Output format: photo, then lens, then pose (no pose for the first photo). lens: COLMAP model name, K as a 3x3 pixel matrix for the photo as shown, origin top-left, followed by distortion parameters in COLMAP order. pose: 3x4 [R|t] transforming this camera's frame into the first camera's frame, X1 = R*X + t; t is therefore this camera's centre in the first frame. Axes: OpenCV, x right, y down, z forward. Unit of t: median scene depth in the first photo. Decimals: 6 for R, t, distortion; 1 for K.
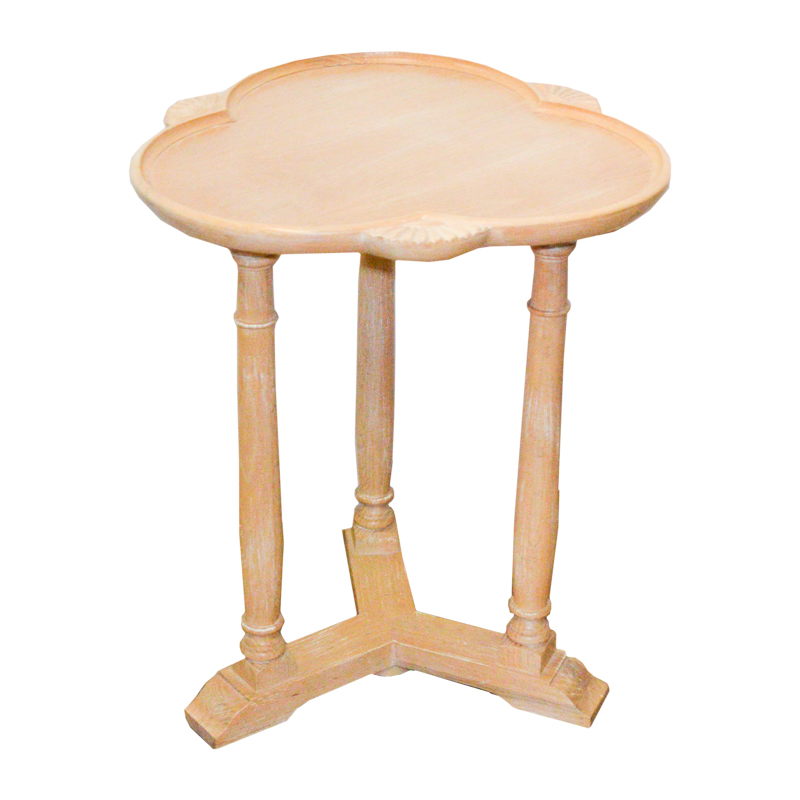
lens RADIAL K [[1889.0, 0, 400.0], [0, 1889.0, 400.0], [0, 0, 1]] dist [-0.031230, -0.087303]
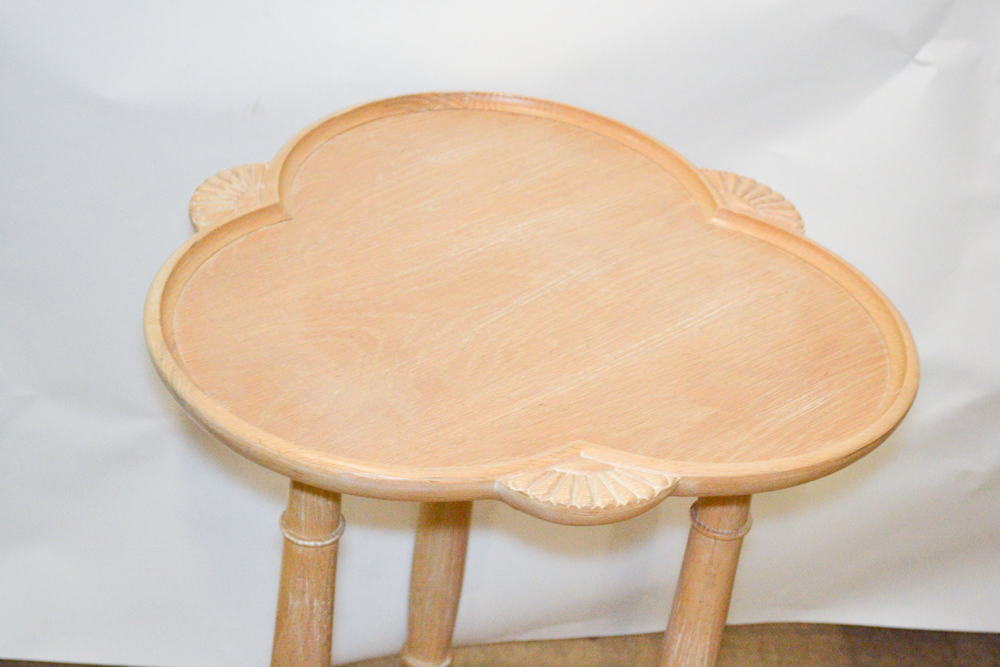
lens RADIAL K [[2045.1, 0, 500.0], [0, 2045.1, 333.5], [0, 0, 1]] dist [-0.000740, -0.105198]
pose [[0.994288, 0.058969, 0.088963, -0.075449], [-0.067534, 0.993034, 0.096553, -0.184061], [-0.082649, -0.102009, 0.991344, 0.237434]]
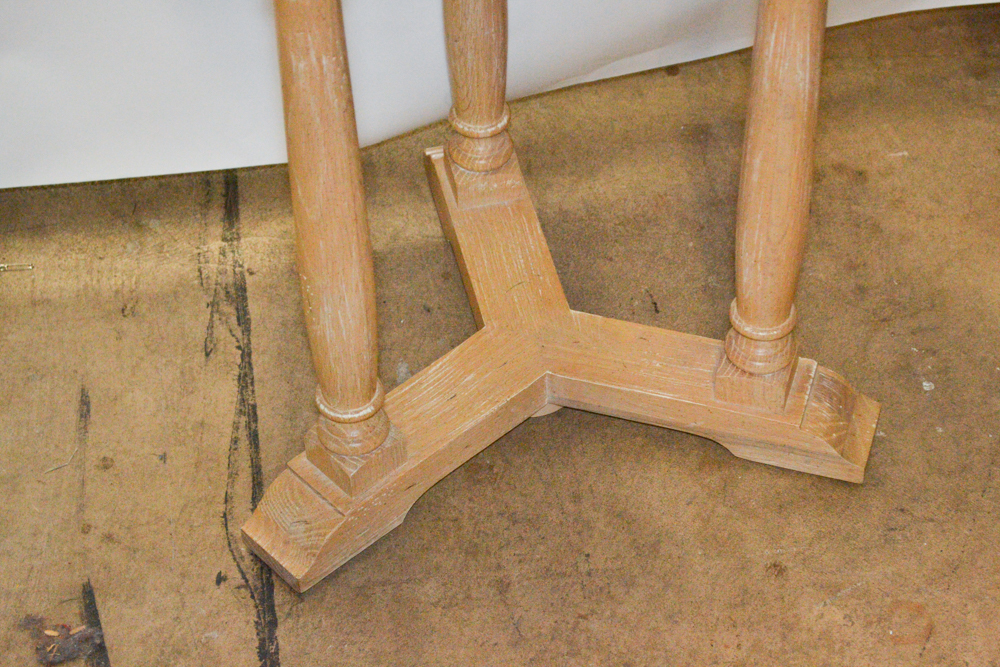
lens RADIAL K [[2236.5, 0, 500.0], [0, 2236.5, 333.5], [0, 0, 1]] dist [0.022773, 0.032666]
pose [[0.992720, -0.109540, 0.050075, -0.060784], [0.087167, 0.940323, 0.328931, -0.148780], [-0.083118, -0.322172, 0.943025, 0.311460]]
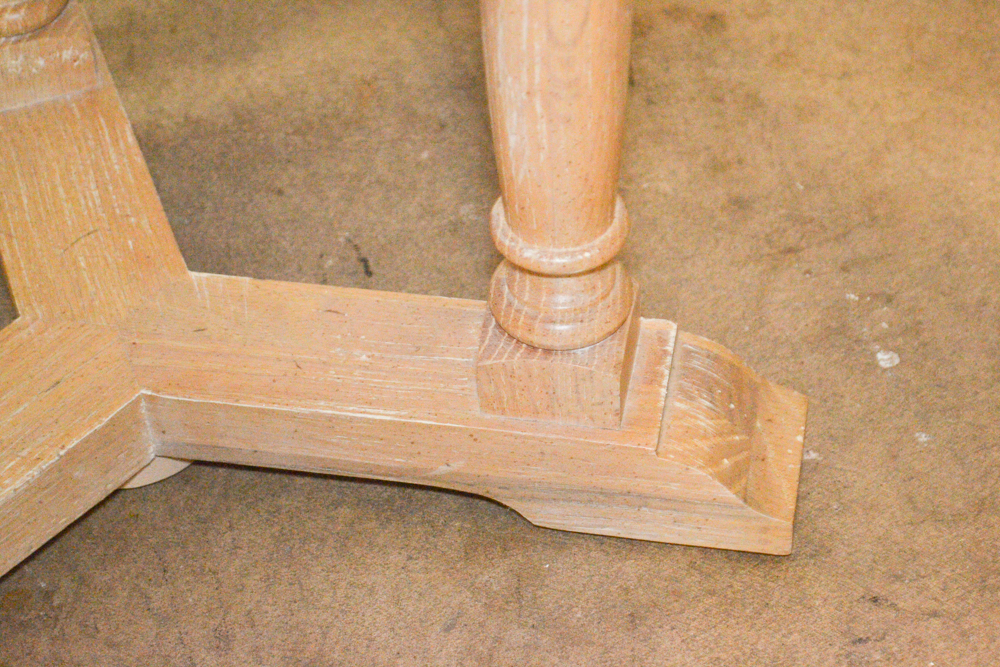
lens RADIAL K [[2236.5, 0, 500.0], [0, 2236.5, 333.5], [0, 0, 1]] dist [0.022773, 0.032666]
pose [[0.971617, -0.194160, 0.135136, 0.006889], [0.149583, 0.946821, 0.284877, 0.021175], [-0.183261, -0.256577, 0.948991, 0.687004]]
